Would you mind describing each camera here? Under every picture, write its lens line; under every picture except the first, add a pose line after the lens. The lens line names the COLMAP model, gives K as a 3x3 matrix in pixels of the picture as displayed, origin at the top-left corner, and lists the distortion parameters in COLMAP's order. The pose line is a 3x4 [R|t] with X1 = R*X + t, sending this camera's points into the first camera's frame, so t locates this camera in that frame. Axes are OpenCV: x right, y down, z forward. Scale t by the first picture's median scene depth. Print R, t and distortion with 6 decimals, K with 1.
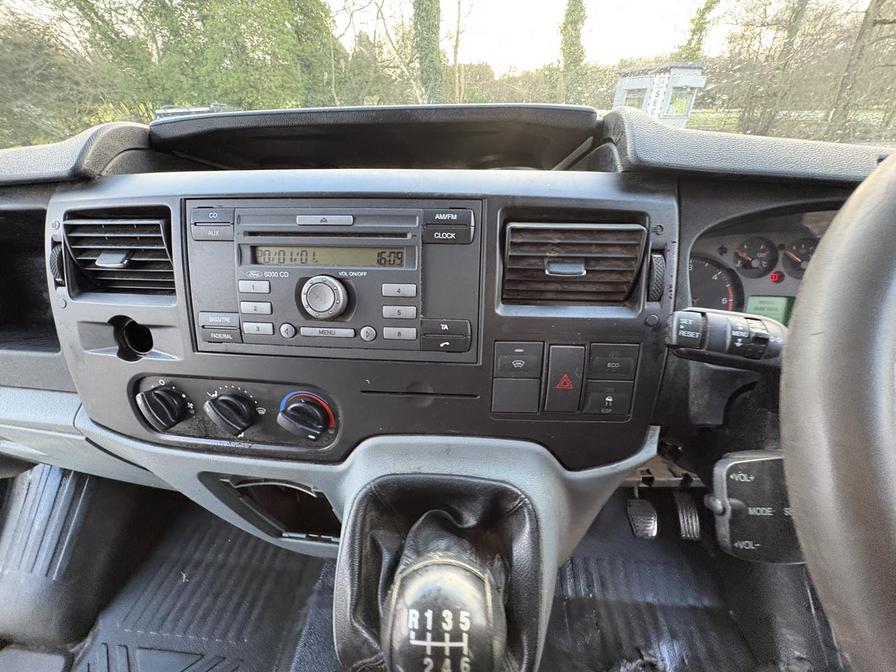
lens RADIAL K [[355.5, 0, 452.3], [0, 355.5, 336.4], [0, 0, 1]] dist [-0.000043, -0.000019]
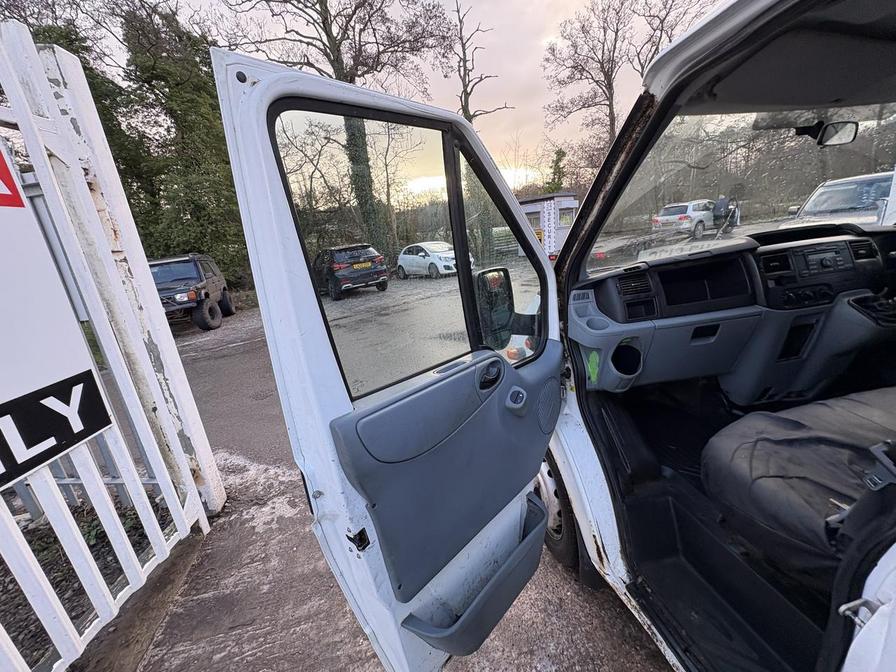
lens RADIAL K [[355.5, 0, 447.3], [0, 355.5, 335.9], [0, 0, 1]] dist [-0.000043, -0.000019]
pose [[0.962950, -0.153358, 0.221832, -5.896579], [0.211208, 0.940337, -0.266754, 0.771386], [-0.167688, 0.303723, 0.937888, -1.664878]]
